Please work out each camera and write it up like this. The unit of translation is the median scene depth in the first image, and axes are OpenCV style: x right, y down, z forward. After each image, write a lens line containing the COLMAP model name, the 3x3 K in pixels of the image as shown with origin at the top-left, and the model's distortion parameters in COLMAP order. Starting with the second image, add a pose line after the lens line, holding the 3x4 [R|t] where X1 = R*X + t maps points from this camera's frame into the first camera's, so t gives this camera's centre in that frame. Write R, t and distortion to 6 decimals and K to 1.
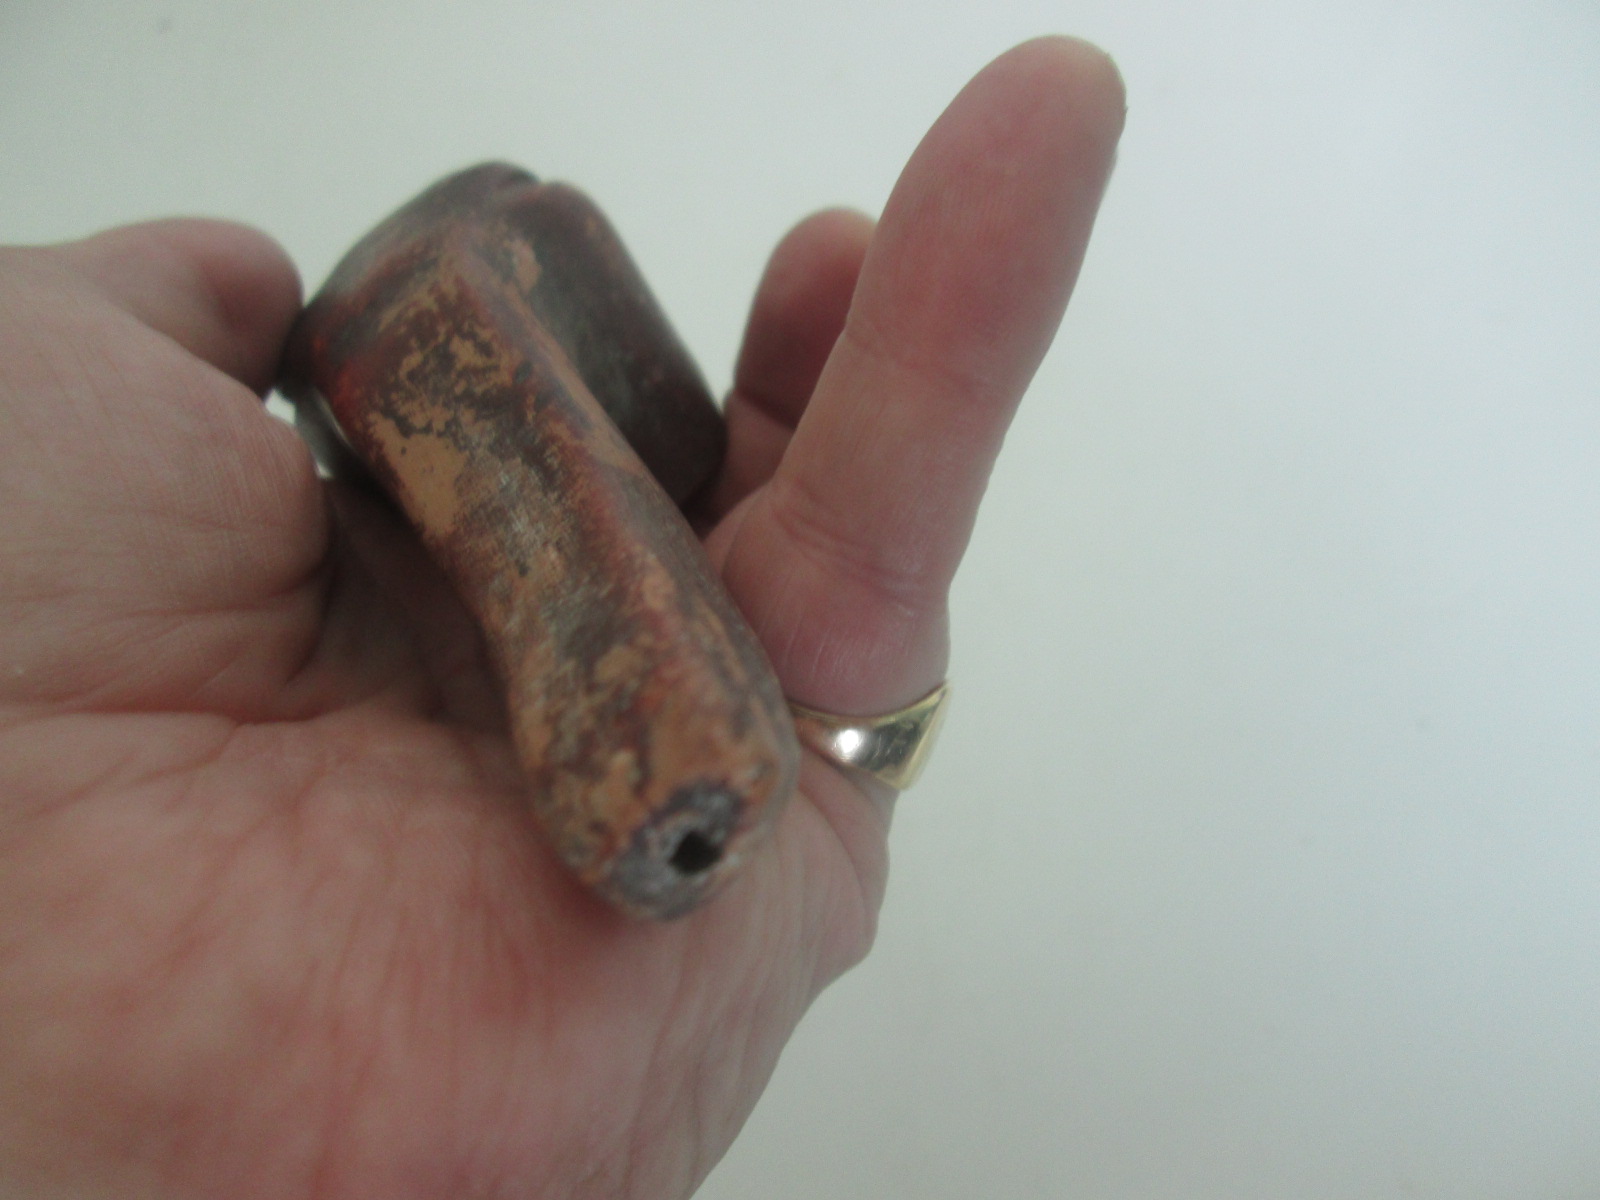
lens RADIAL K [[1362.2, 0, 800.0], [0, 1362.2, 600.0], [0, 0, 1]] dist [-0.014814, 0.020513]
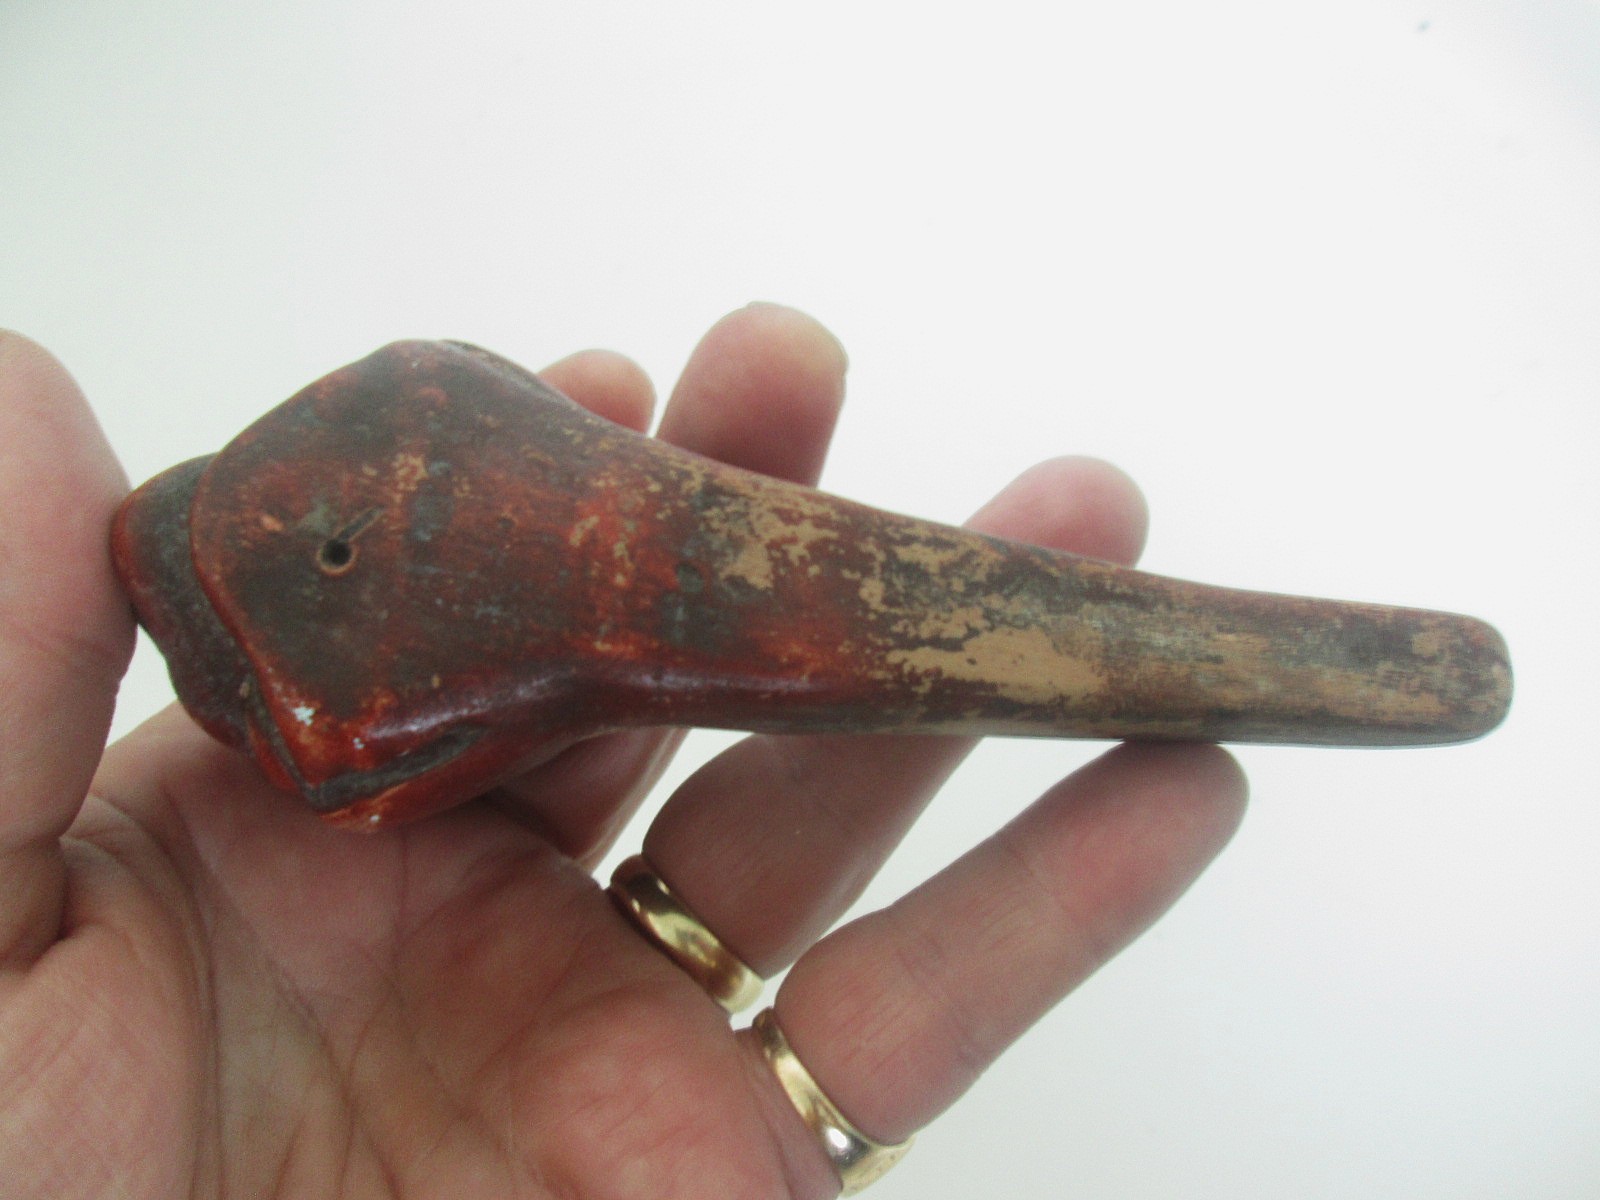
lens RADIAL K [[1362.2, 0, 800.0], [0, 1362.2, 600.0], [0, 0, 1]] dist [-0.014814, 0.020513]
pose [[0.247579, -0.479379, 0.841962, -1.217803], [0.247555, 0.871470, 0.423387, -0.645724], [-0.936707, 0.103610, 0.334431, 0.777291]]
